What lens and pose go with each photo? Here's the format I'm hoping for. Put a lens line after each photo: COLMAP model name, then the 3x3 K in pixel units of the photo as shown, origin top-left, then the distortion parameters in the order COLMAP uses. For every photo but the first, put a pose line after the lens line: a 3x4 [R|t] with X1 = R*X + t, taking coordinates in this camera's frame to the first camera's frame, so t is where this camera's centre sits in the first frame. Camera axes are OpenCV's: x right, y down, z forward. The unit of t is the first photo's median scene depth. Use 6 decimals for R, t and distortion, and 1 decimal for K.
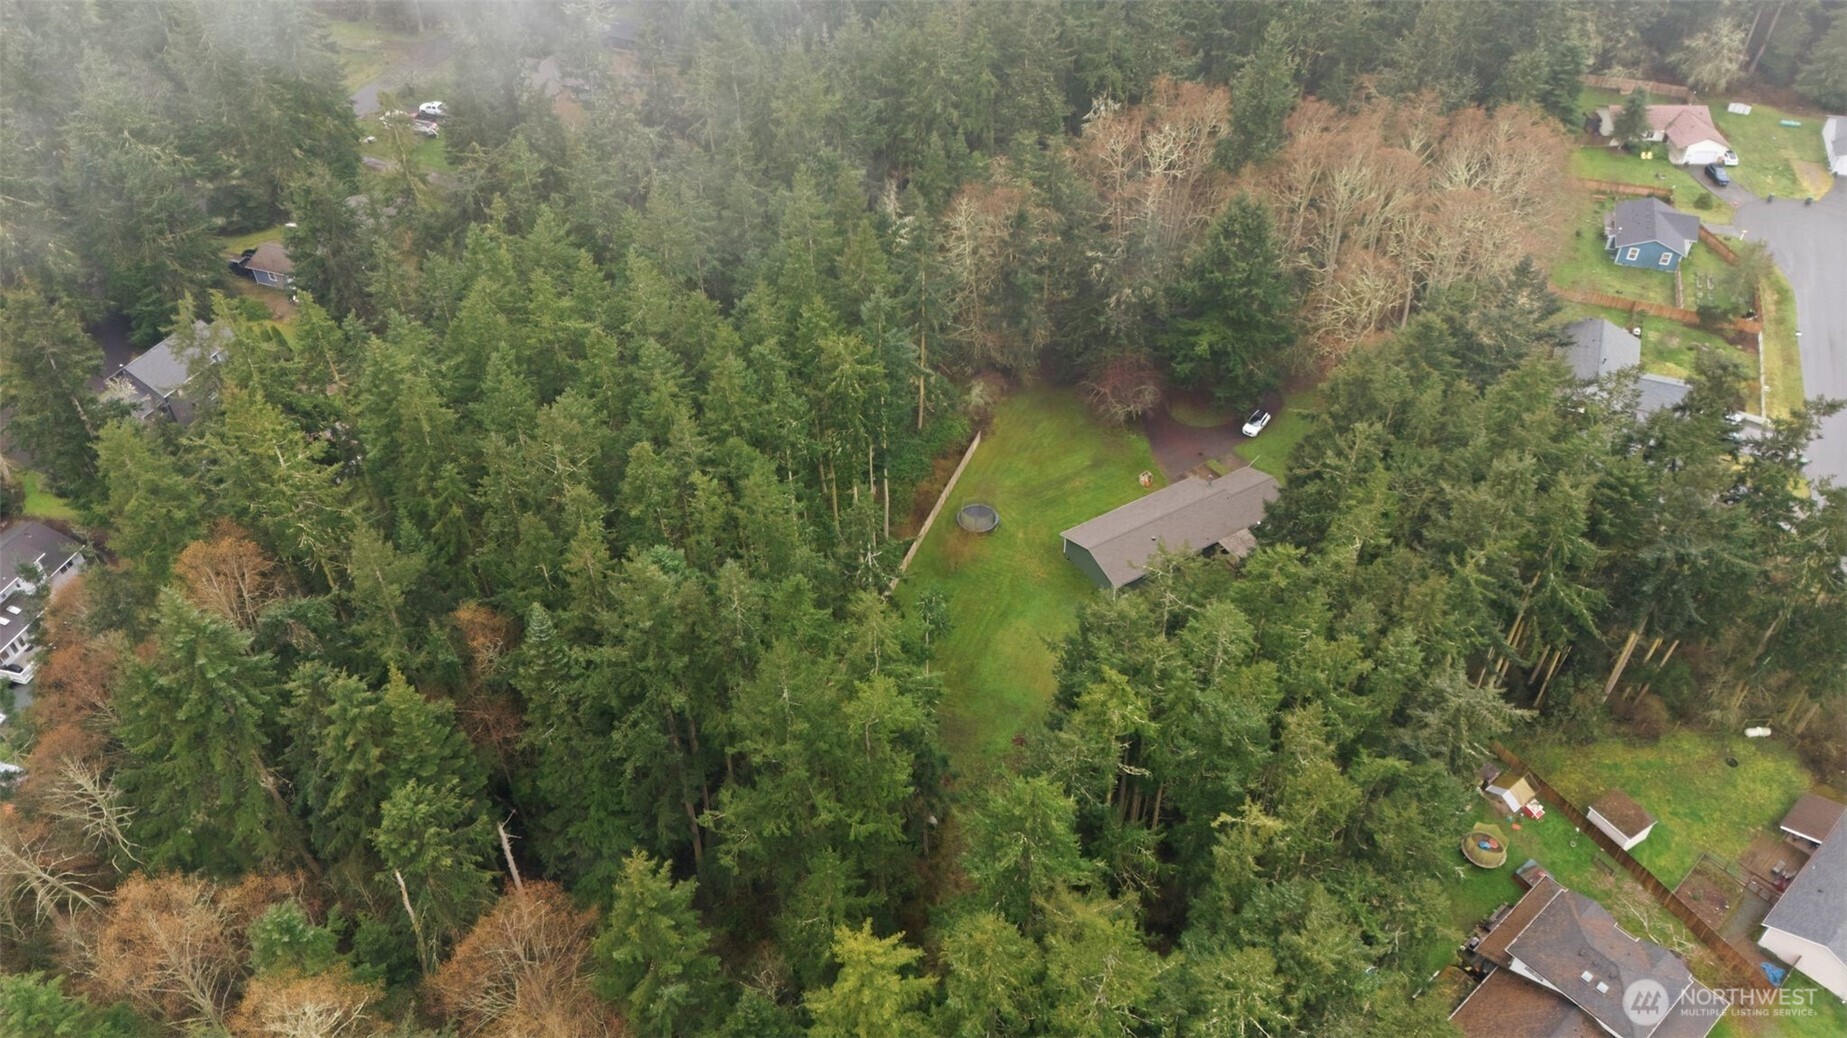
lens RADIAL K [[1350.2, 0, 887.5], [0, 1350.2, 517.3], [0, 0, 1]] dist [0.103801, -0.099914]
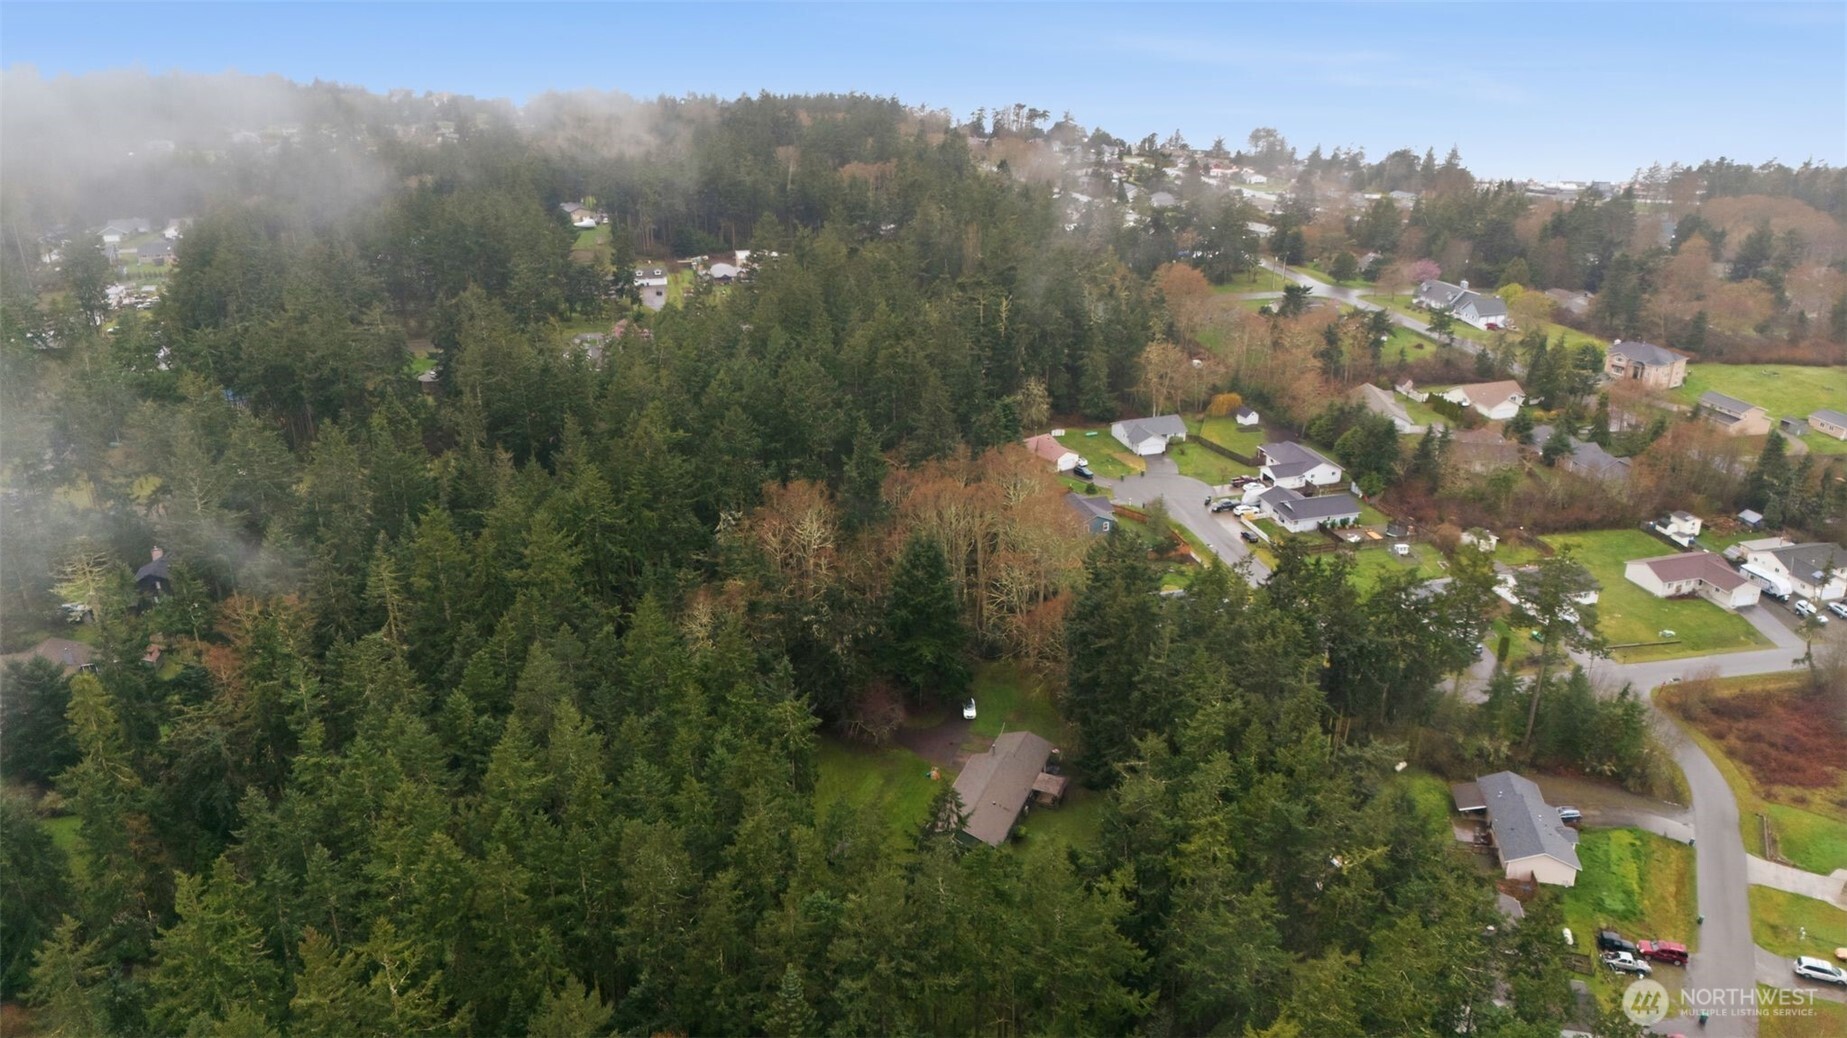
lens RADIAL K [[1350.2, 0, 887.5], [0, 1350.2, 517.3], [0, 0, 1]] dist [0.103801, -0.099914]
pose [[0.800995, -0.236407, 0.550017, -0.458023], [0.406213, 0.889497, -0.209251, 0.002967], [-0.439770, 0.391033, 0.808514, -0.020703]]
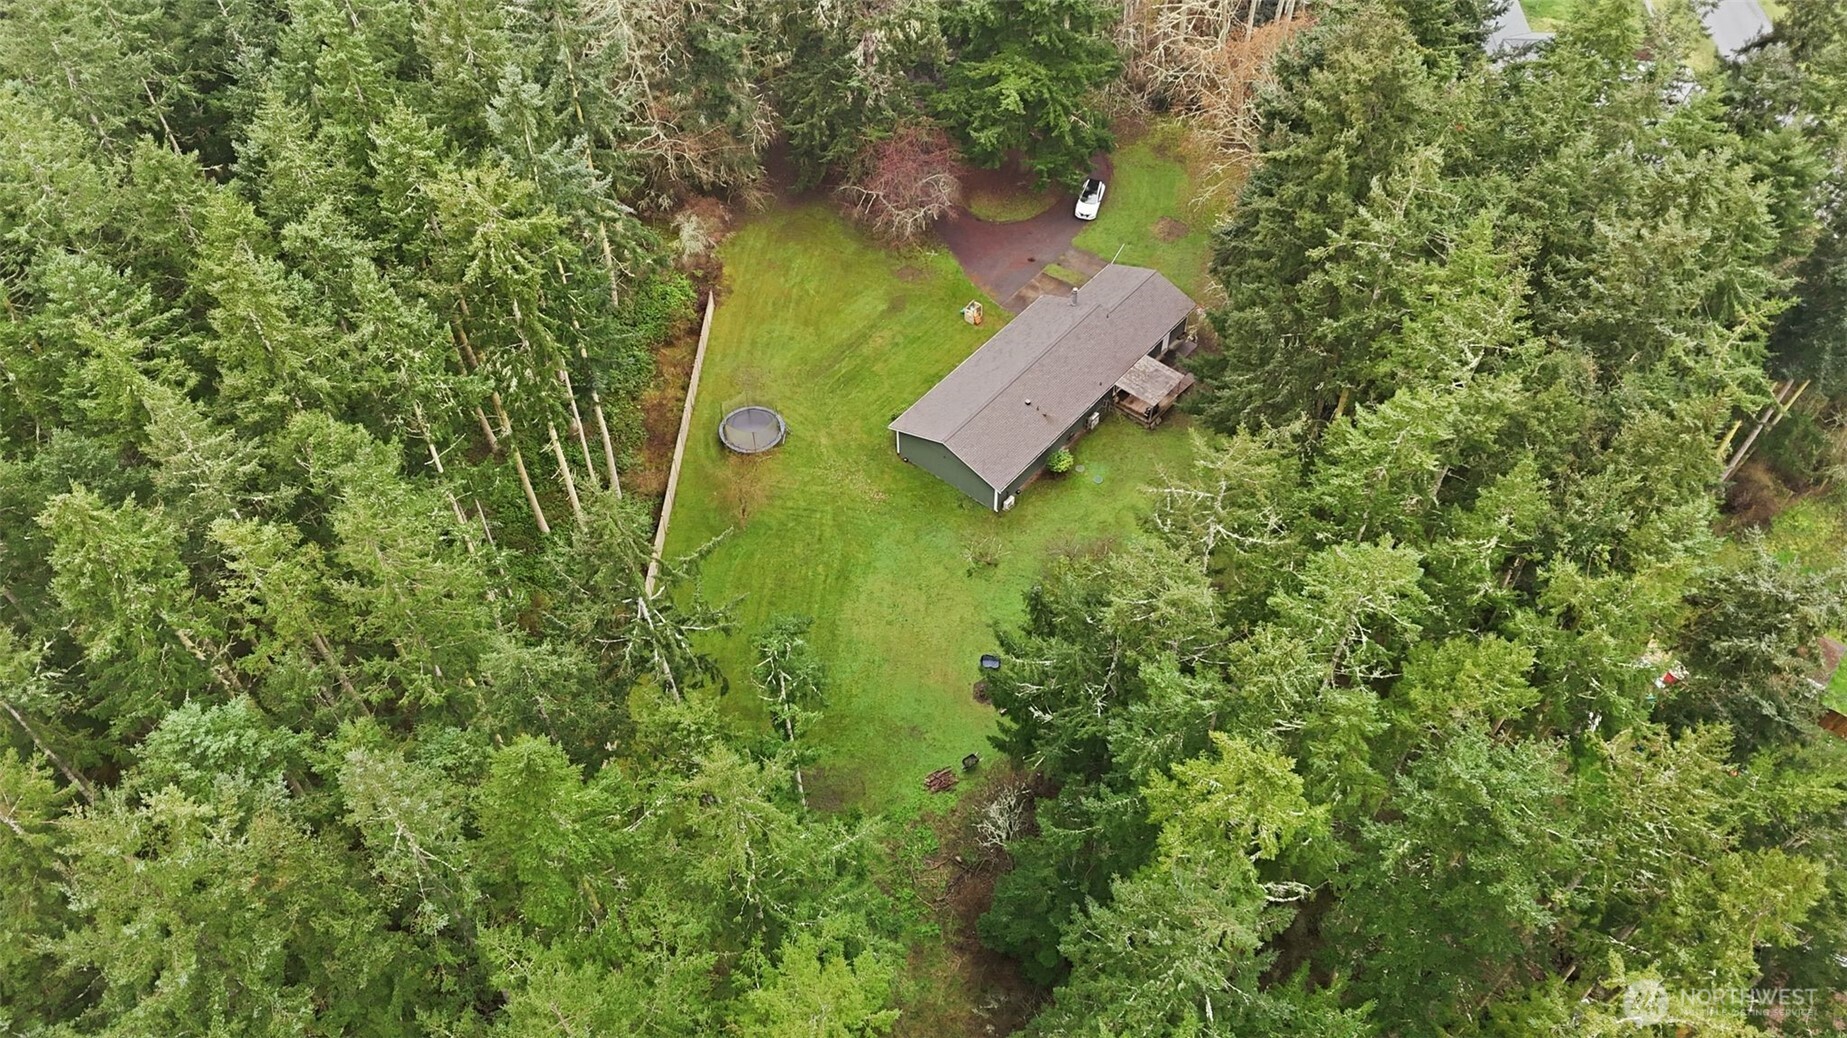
lens RADIAL K [[1378.8, 0, 915.2], [0, 1378.8, 510.9], [0, 0, 1]] dist [0.052551, -0.000459]
pose [[0.938472, -0.245703, 0.242694, -0.028250], [0.216029, 0.965926, 0.142541, -0.038770], [-0.269447, -0.081342, 0.959574, 0.360286]]
